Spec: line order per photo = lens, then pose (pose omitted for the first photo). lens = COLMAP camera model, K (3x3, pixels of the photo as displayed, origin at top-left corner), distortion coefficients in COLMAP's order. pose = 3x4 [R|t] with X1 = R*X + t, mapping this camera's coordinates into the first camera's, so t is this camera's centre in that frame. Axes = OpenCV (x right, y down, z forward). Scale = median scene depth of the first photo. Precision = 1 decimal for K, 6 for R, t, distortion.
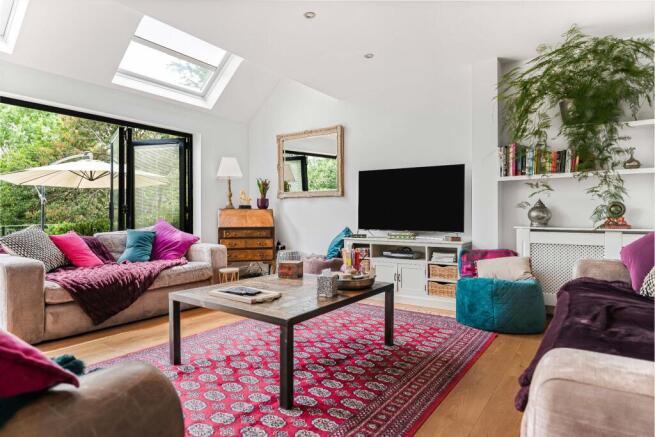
lens RADIAL K [[389.7, 0, 330.9], [0, 389.7, 216.2], [0, 0, 1]] dist [-0.006739, -0.000876]
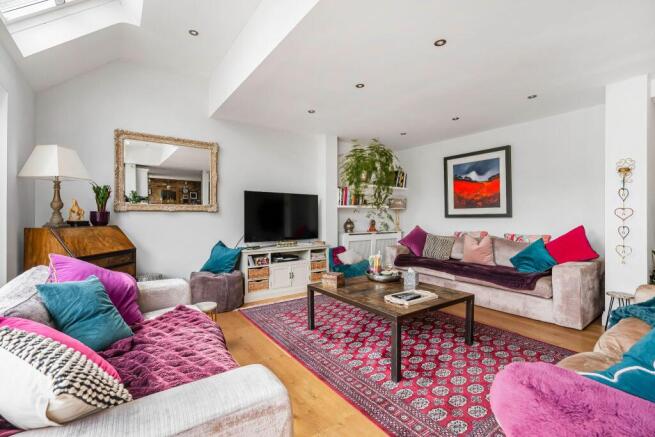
lens RADIAL K [[289.8, 0, 326.4], [0, 289.8, 217.5], [0, 0, 1]] dist [-0.003794, -0.000029]
pose [[0.326400, 0.003733, 0.945224, -0.744571], [0.010517, 0.999916, -0.007581, -0.033465], [-0.945173, 0.012416, 0.326333, 0.577818]]
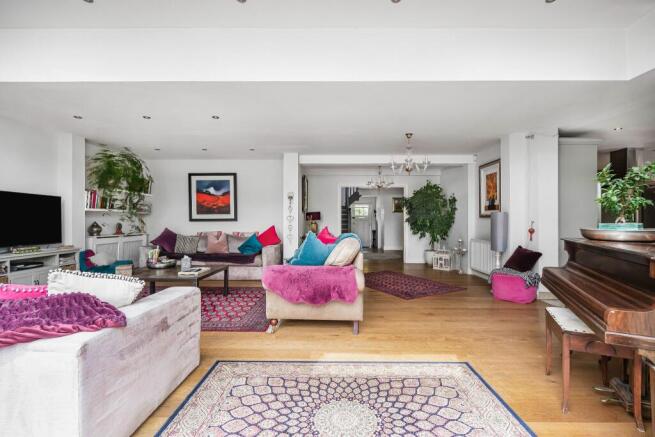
lens RADIAL K [[289.8, 0, 327.1], [0, 289.8, 224.2], [0, 0, 1]] dist [-0.003794, -0.000029]
pose [[-0.565831, 0.001213, 0.824521, -1.119678], [0.014775, 0.999853, 0.008668, -0.023527], [-0.824389, 0.017087, -0.565766, 0.779252]]
